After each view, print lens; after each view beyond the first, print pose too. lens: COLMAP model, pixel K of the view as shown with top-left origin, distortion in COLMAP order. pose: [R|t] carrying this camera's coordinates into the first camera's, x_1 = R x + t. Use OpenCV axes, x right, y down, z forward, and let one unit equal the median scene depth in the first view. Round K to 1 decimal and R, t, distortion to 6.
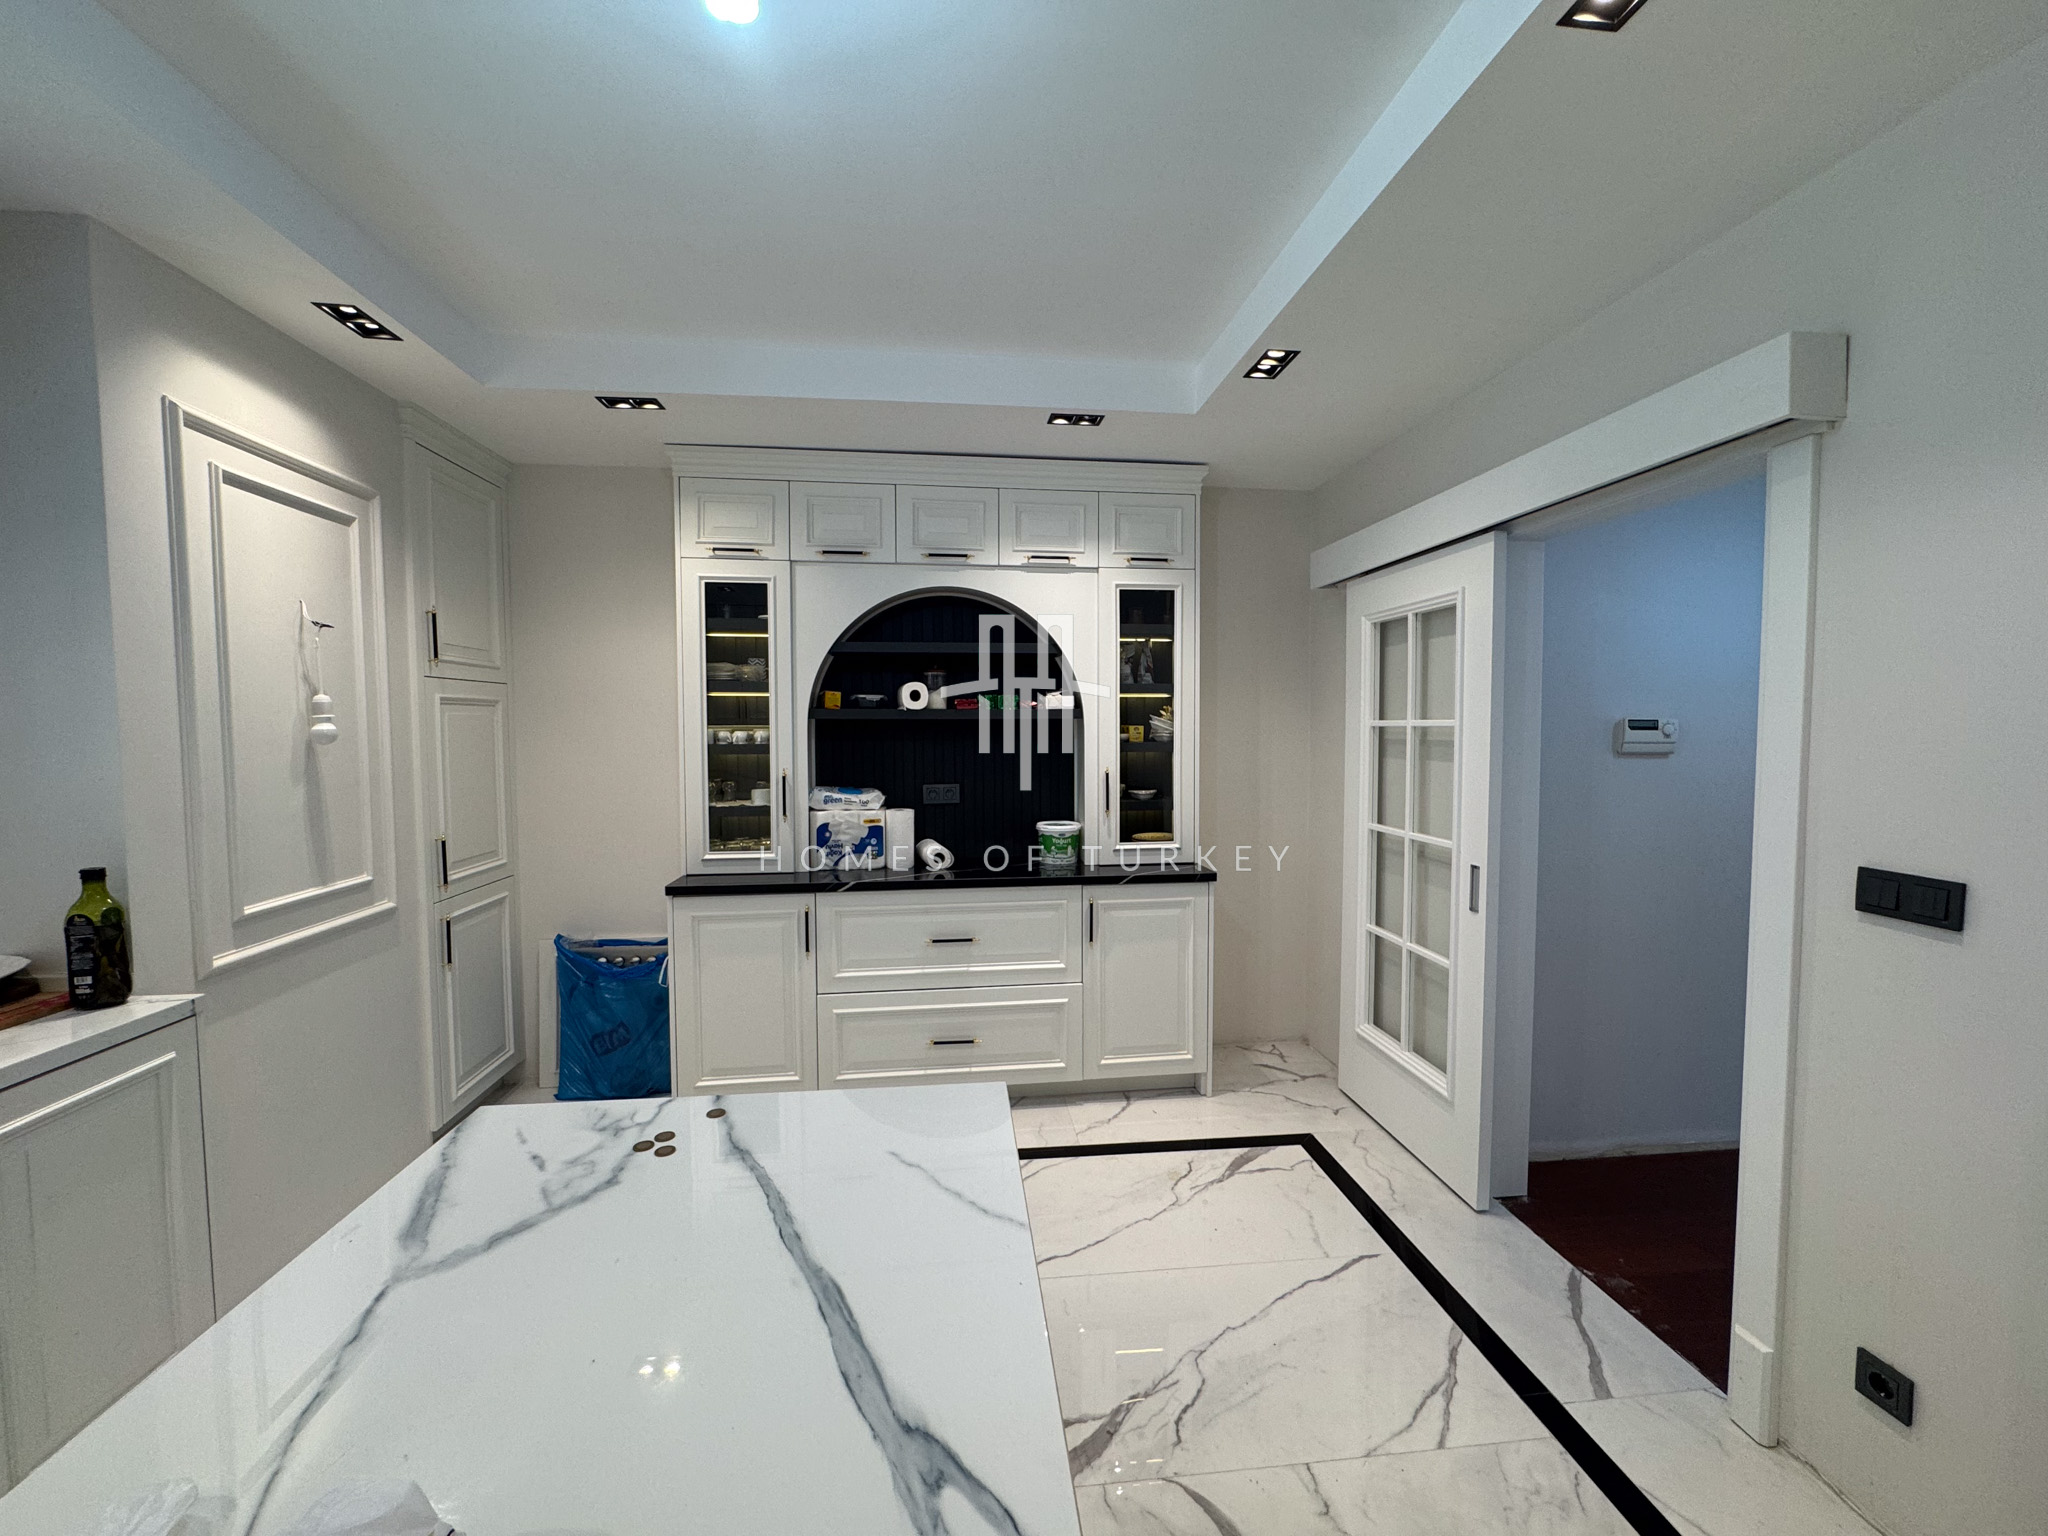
lens RADIAL K [[822.8, 0, 1024.0], [0, 822.8, 768.0], [0, 0, 1]] dist [-0.000899, -0.000041]
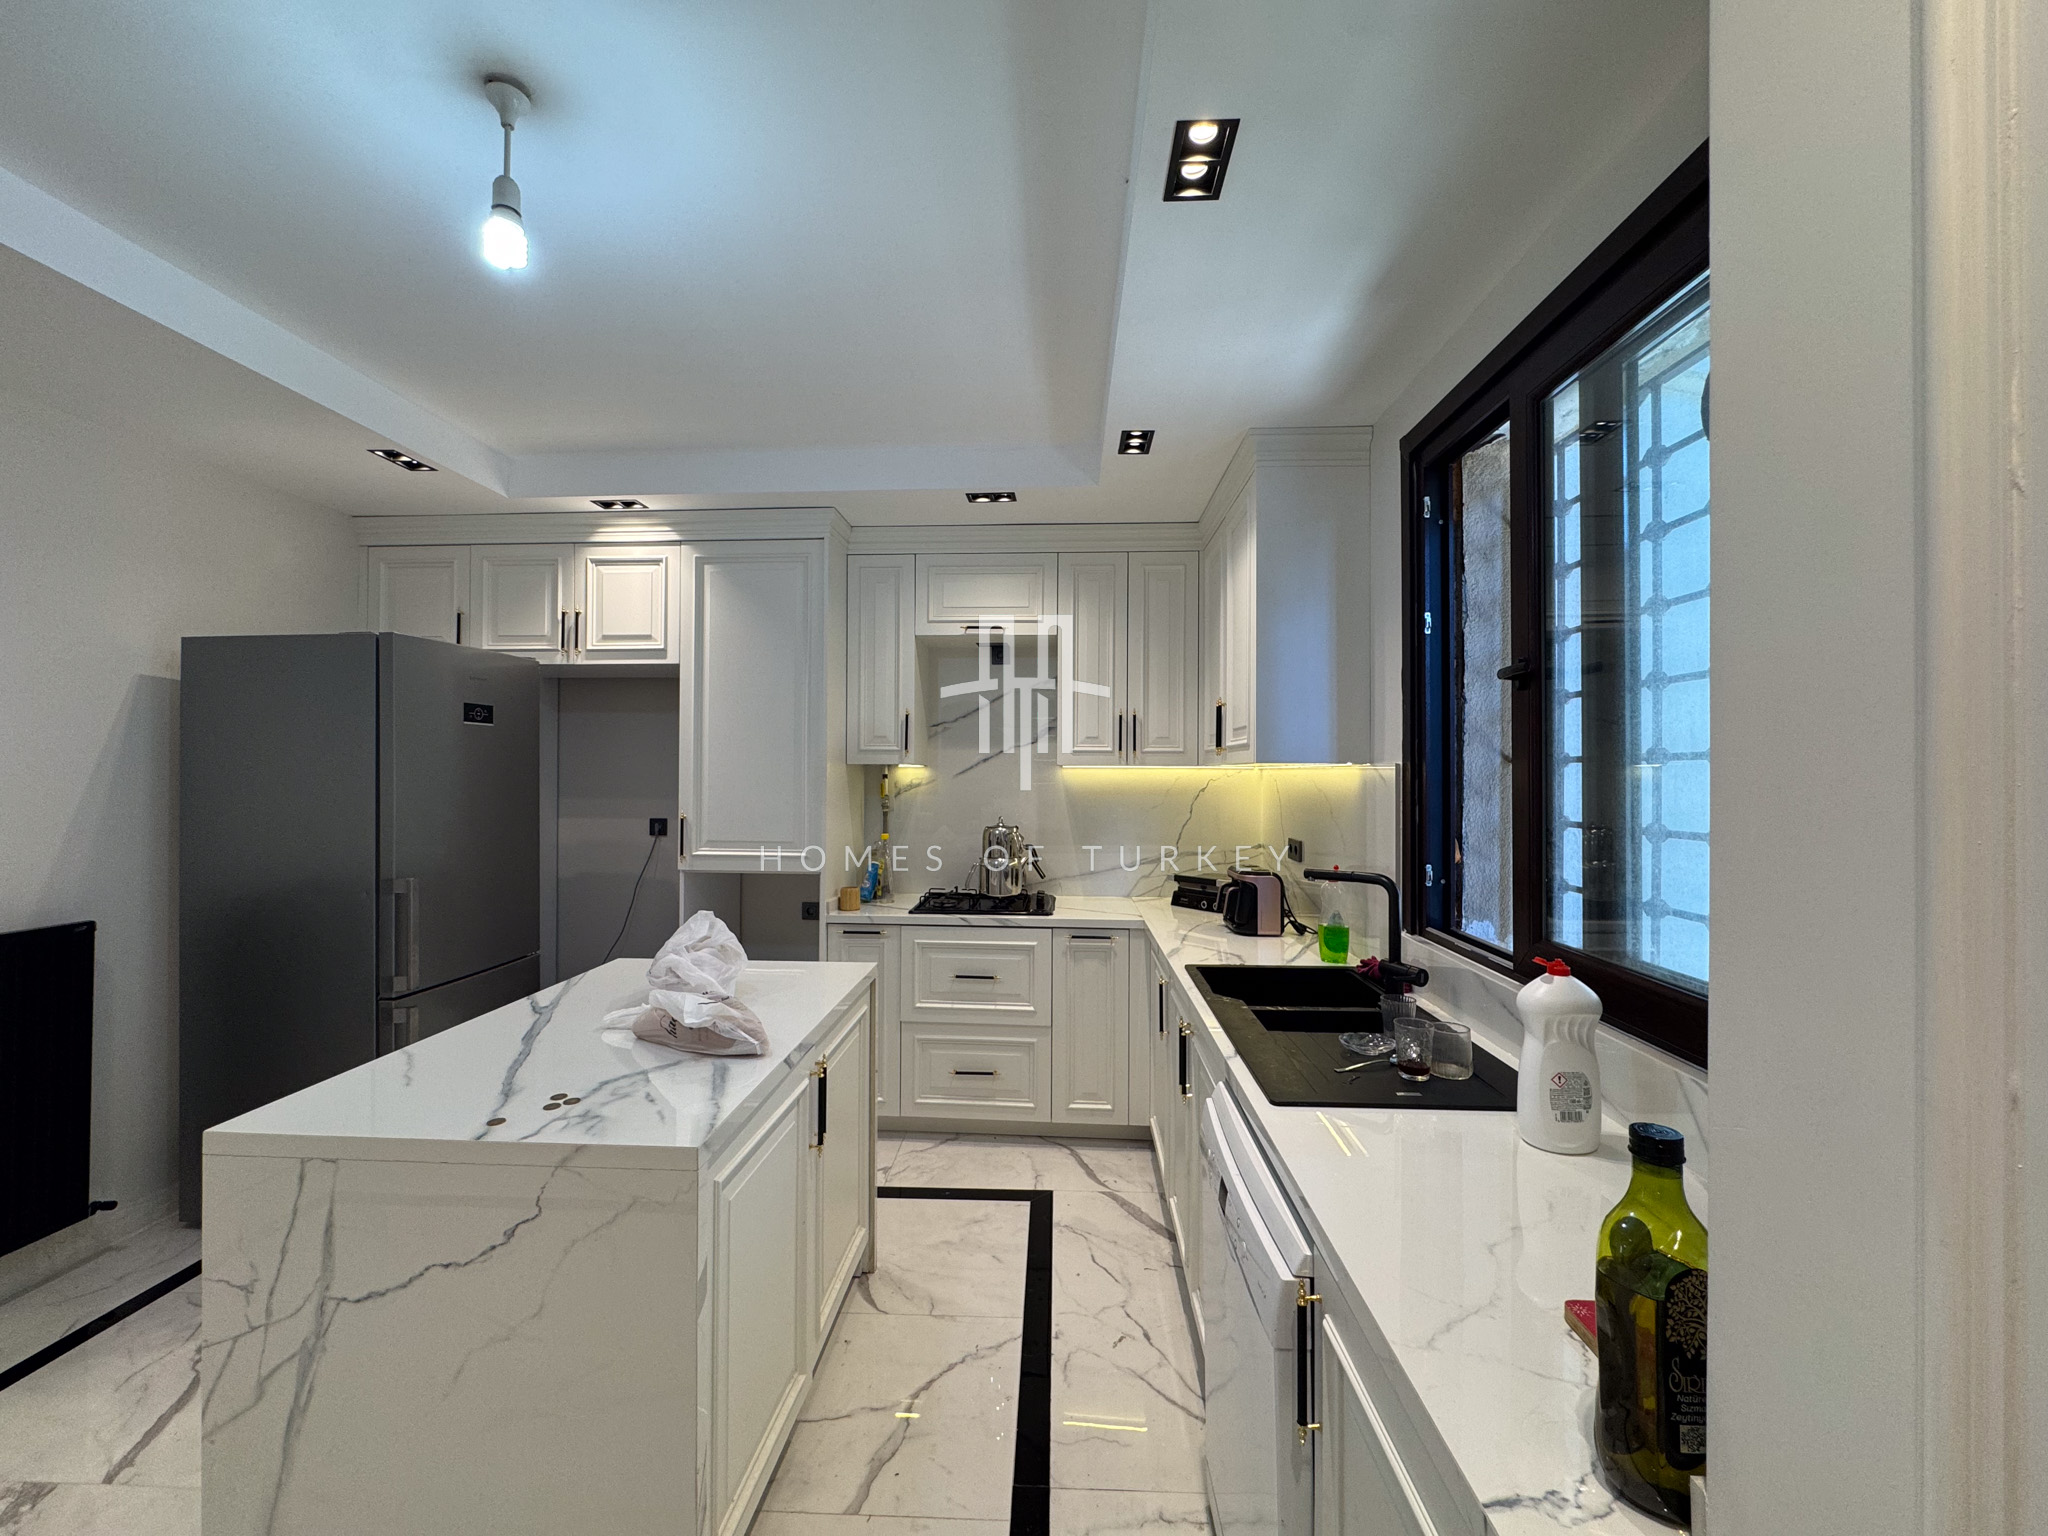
lens RADIAL K [[822.8, 0, 1024.0], [0, 822.8, 768.0], [0, 0, 1]] dist [-0.000899, -0.000041]
pose [[-0.989600, 0.002893, 0.143815, -1.357835], [0.009366, 0.998972, 0.044353, -0.103936], [-0.143539, 0.045238, -0.988610, 2.165343]]
